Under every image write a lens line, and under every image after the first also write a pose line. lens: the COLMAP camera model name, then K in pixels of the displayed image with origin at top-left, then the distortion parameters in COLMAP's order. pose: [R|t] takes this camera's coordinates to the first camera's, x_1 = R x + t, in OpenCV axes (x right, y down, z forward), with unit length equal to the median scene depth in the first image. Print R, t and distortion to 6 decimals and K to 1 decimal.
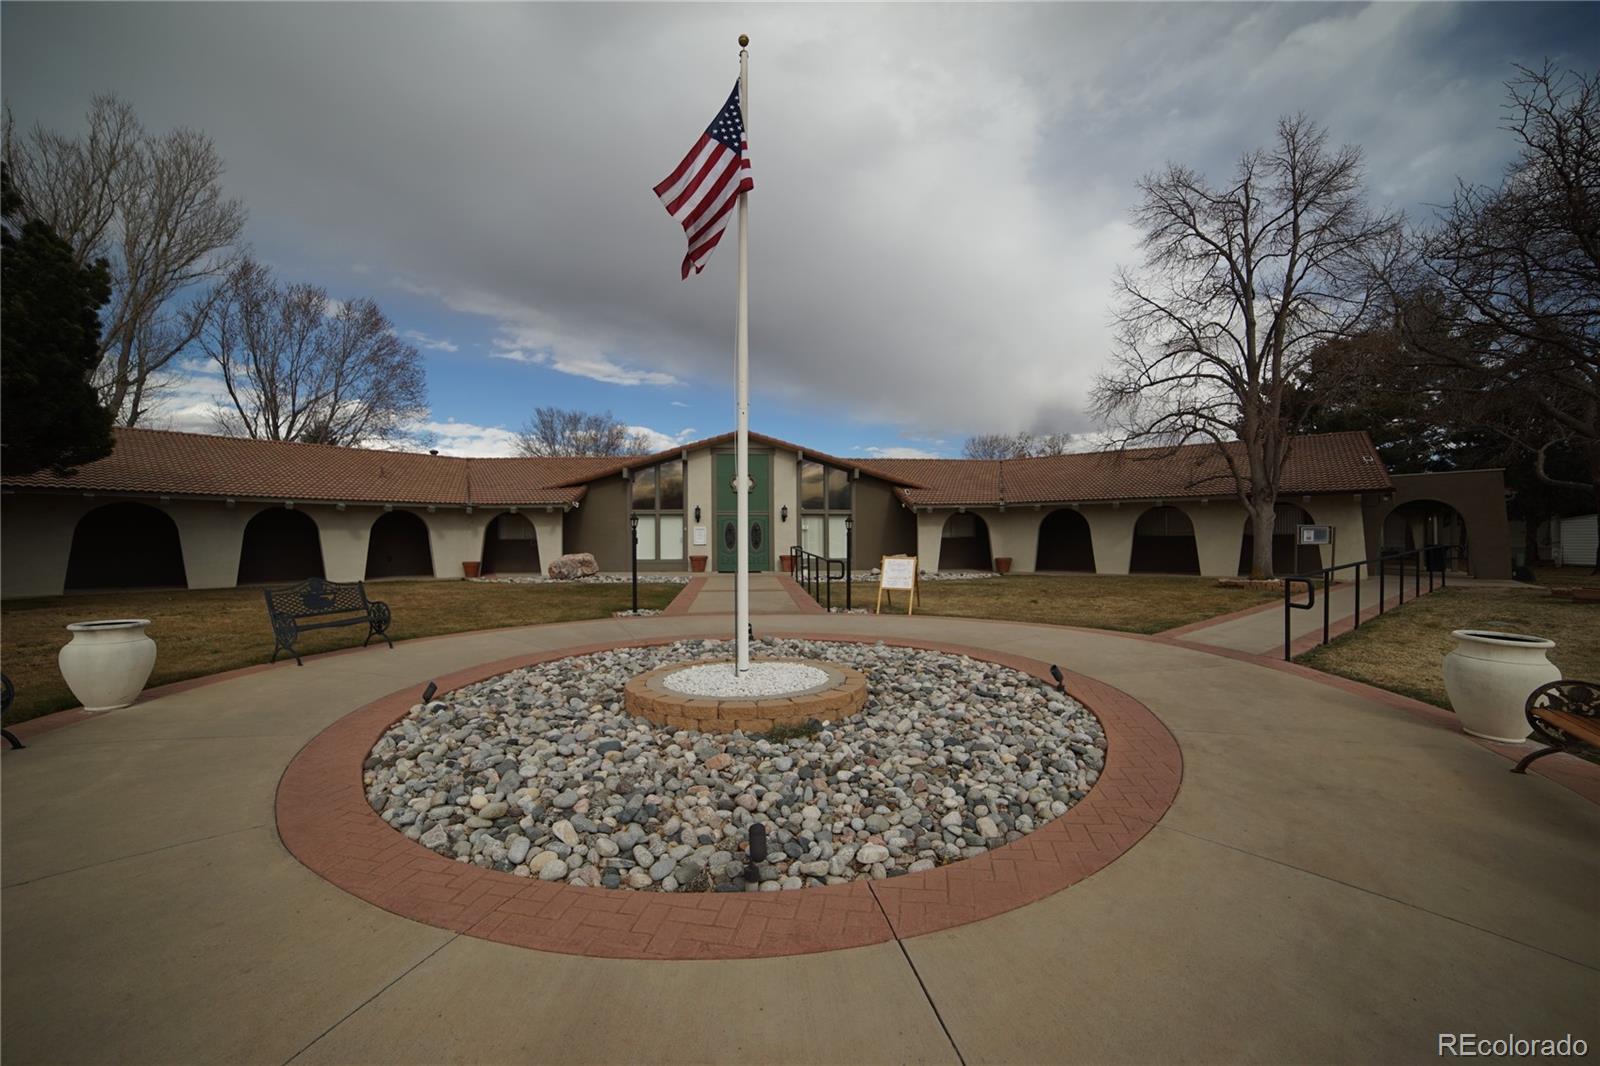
lens RADIAL K [[662.6, 0, 821.8], [0, 662.6, 530.1], [0, 0, 1]] dist [-0.065779, 0.000214]
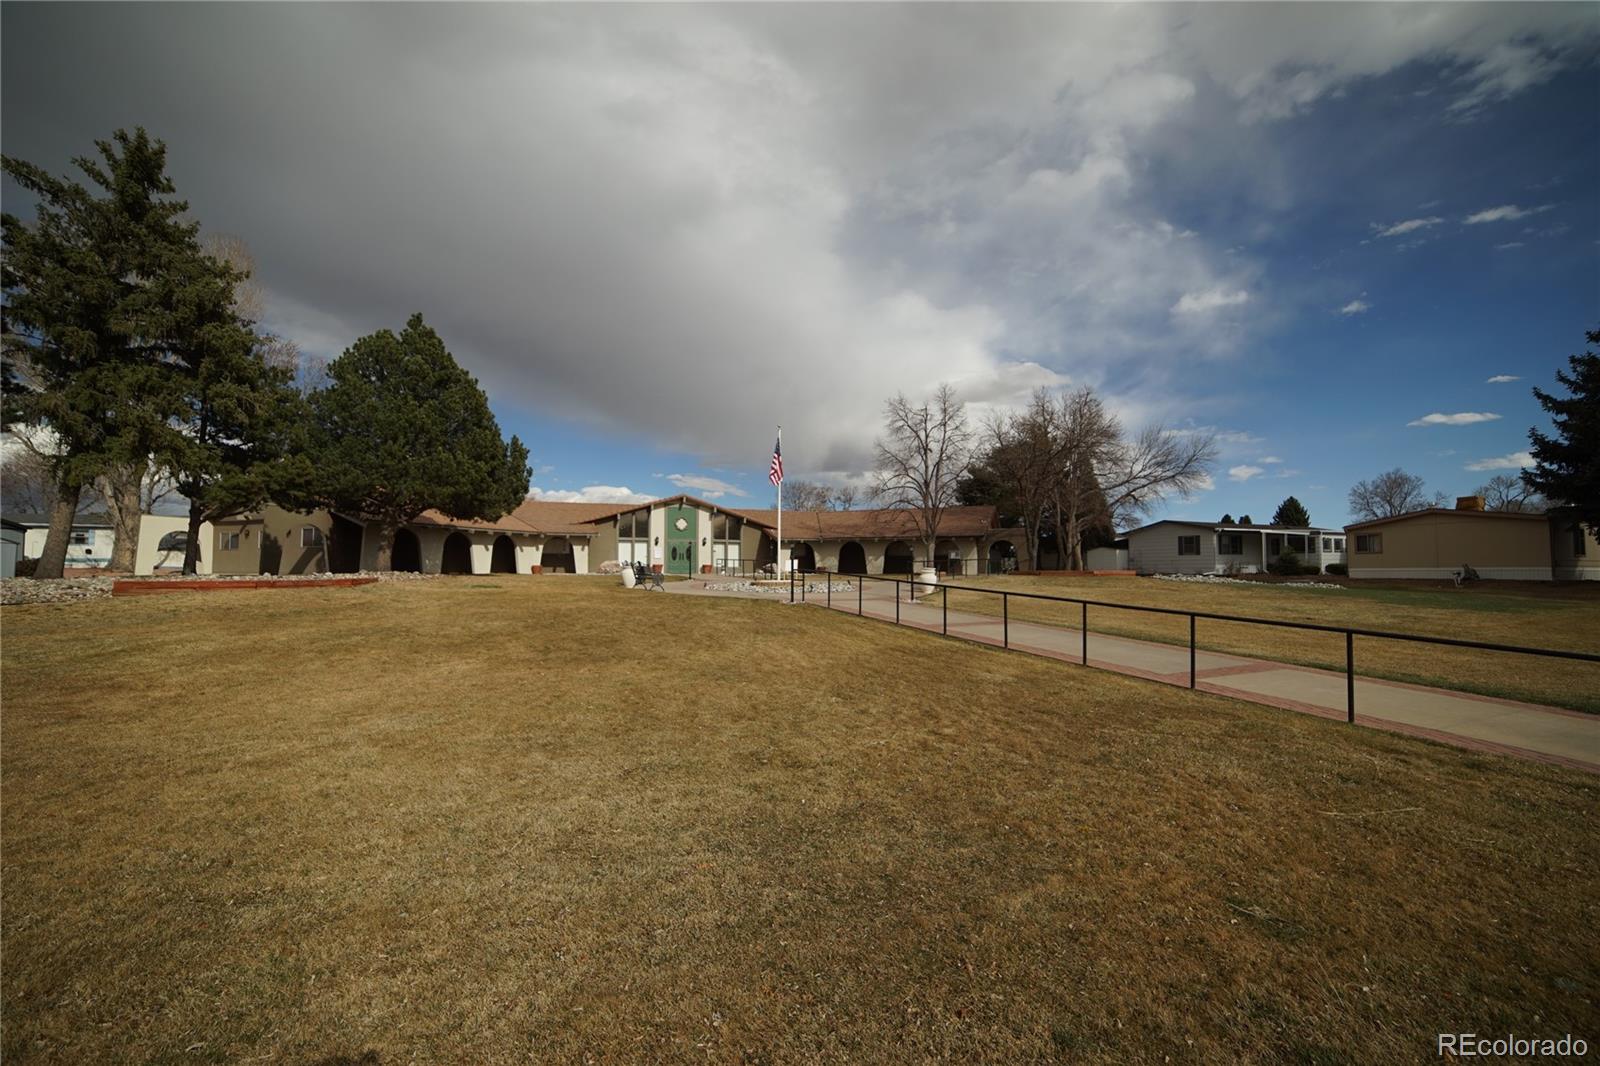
lens RADIAL K [[653.3, 0, 803.6], [0, 653.3, 538.2], [0, 0, 1]] dist [-0.111253, 0.039709]
pose [[0.960750, 0.018595, 0.276791, -0.297050], [-0.010669, 0.999490, -0.030112, 0.017489], [-0.277210, 0.025977, 0.960458, -0.799454]]
